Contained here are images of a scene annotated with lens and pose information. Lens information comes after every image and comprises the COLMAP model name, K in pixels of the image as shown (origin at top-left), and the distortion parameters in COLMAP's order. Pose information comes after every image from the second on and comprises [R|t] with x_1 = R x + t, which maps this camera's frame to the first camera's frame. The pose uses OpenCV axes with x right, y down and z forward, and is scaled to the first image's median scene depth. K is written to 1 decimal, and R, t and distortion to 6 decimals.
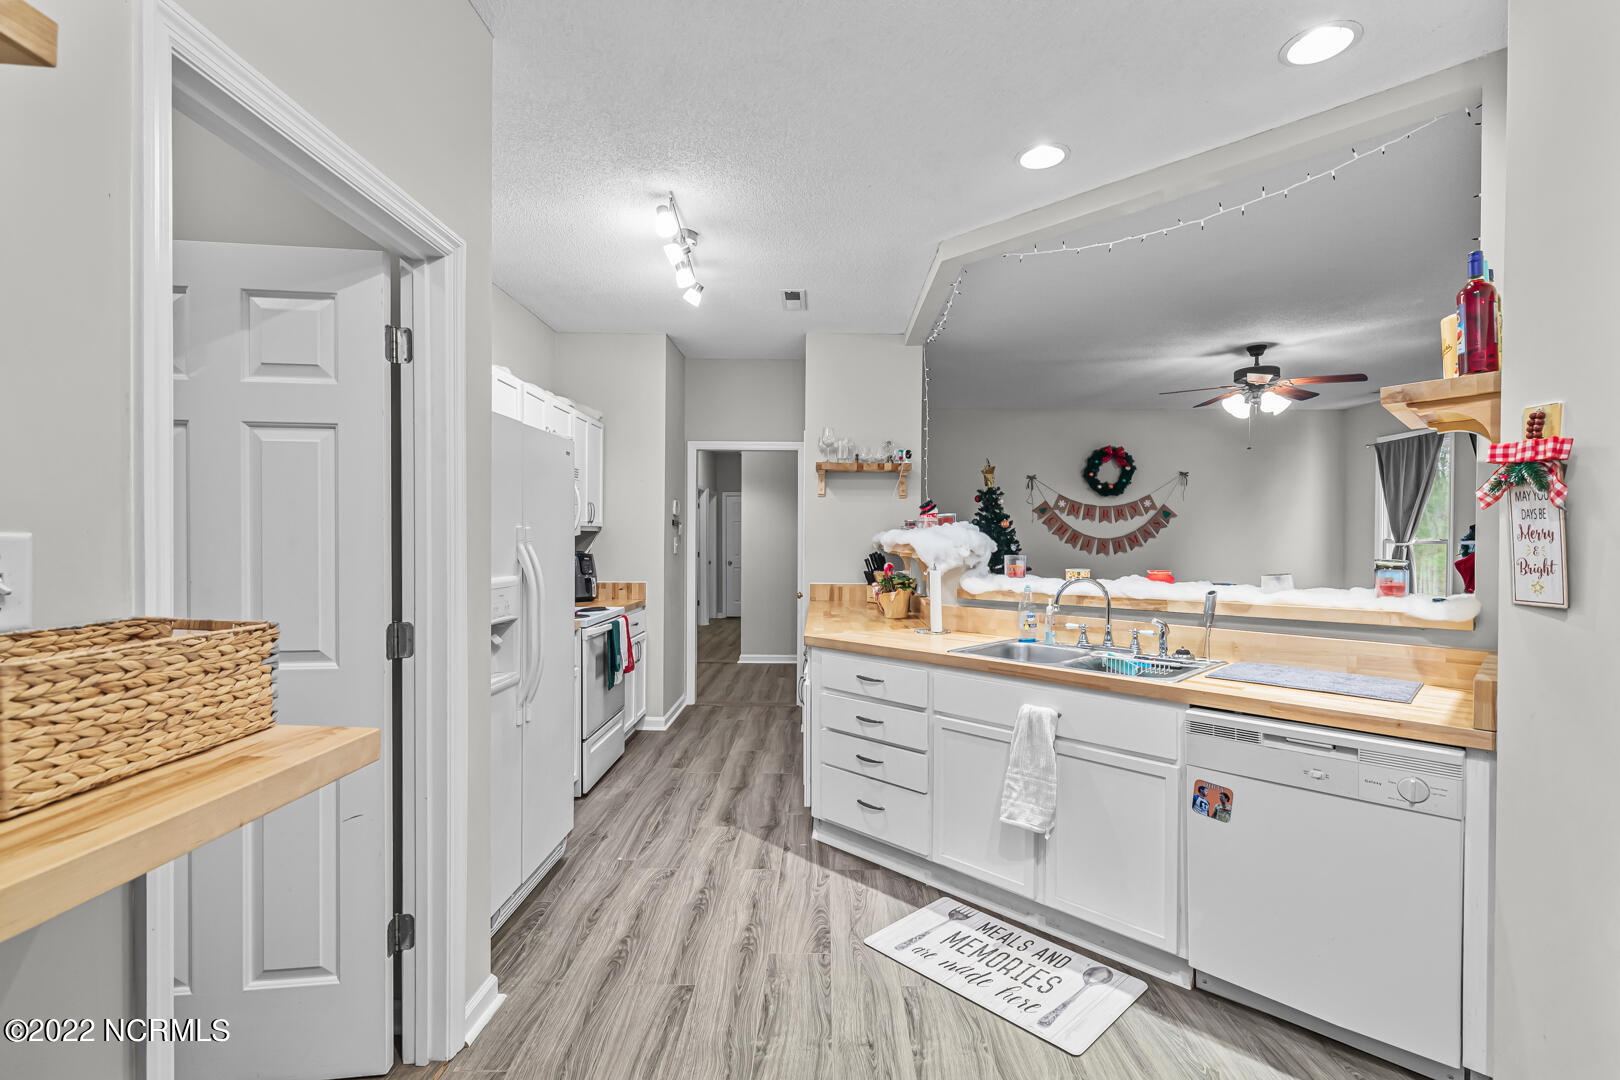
lens RADIAL K [[734.5, 0, 811.4], [0, 734.5, 541.3], [0, 0, 1]] dist [0.008845, -0.001706]
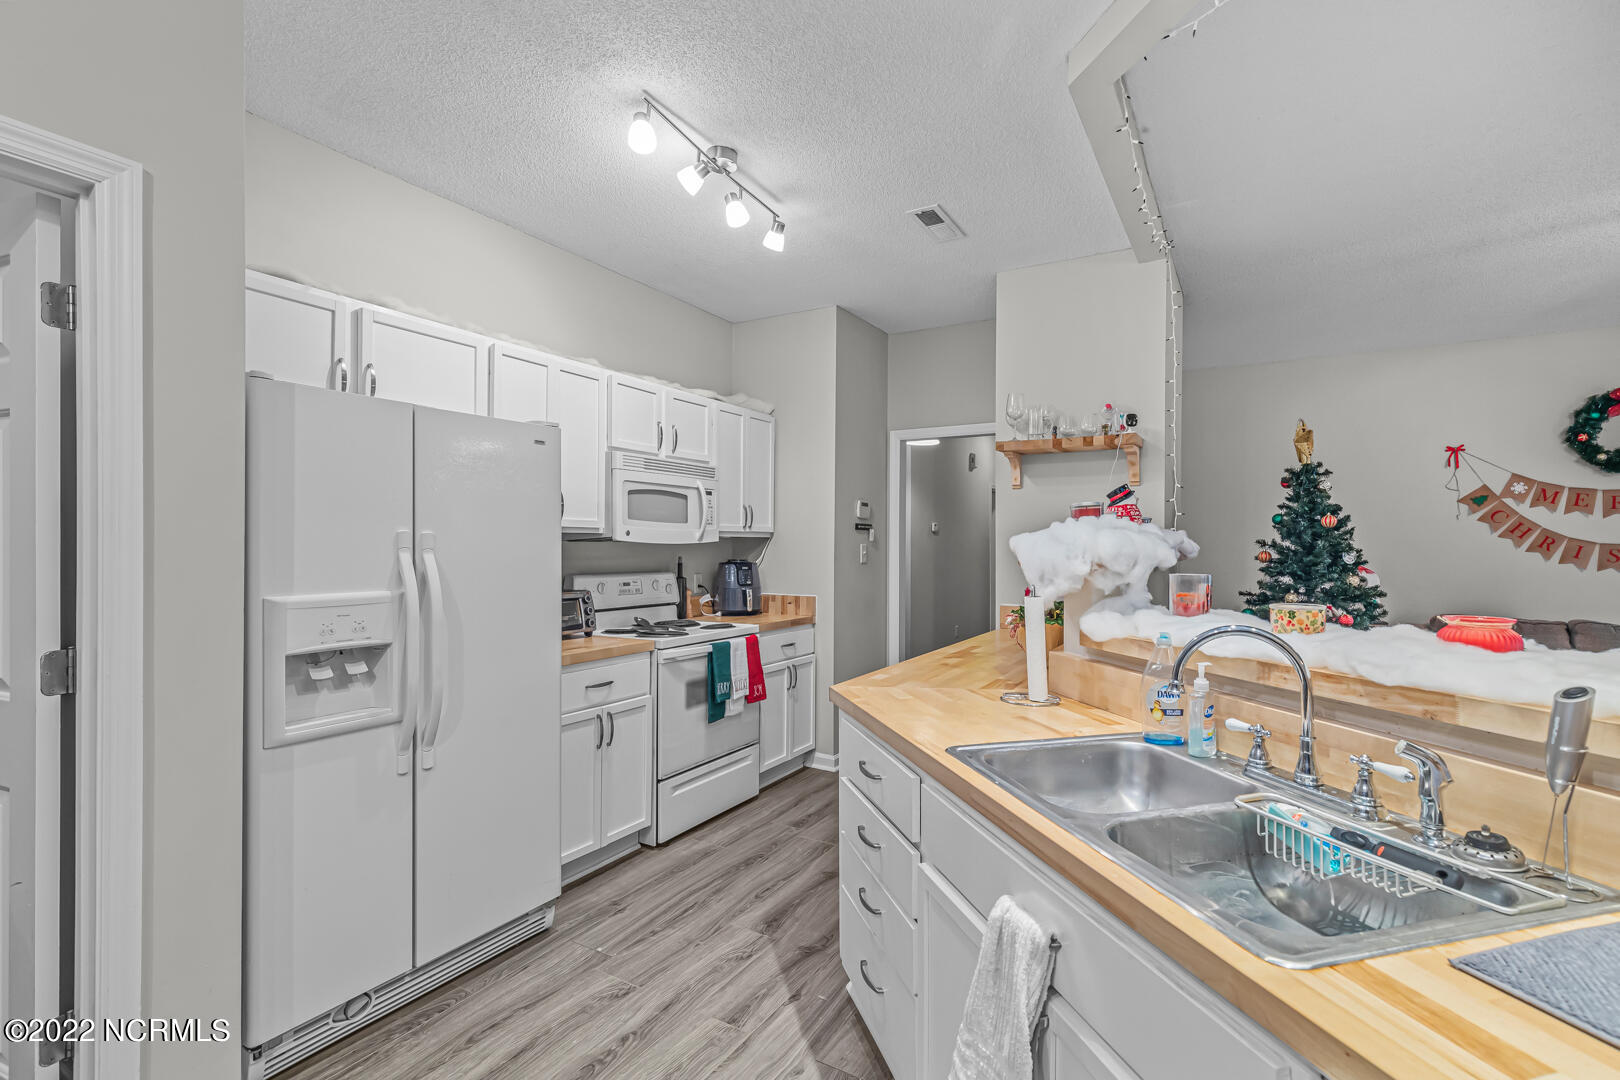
lens RADIAL K [[734.5, 0, 808.8], [0, 734.5, 540.0], [0, 0, 1]] dist [0.008845, -0.001706]
pose [[0.870015, -0.005596, -0.492994, 0.213625], [-0.000051, 0.999935, -0.011440, 0.000055], [0.493026, 0.009978, 0.869958, 0.271478]]
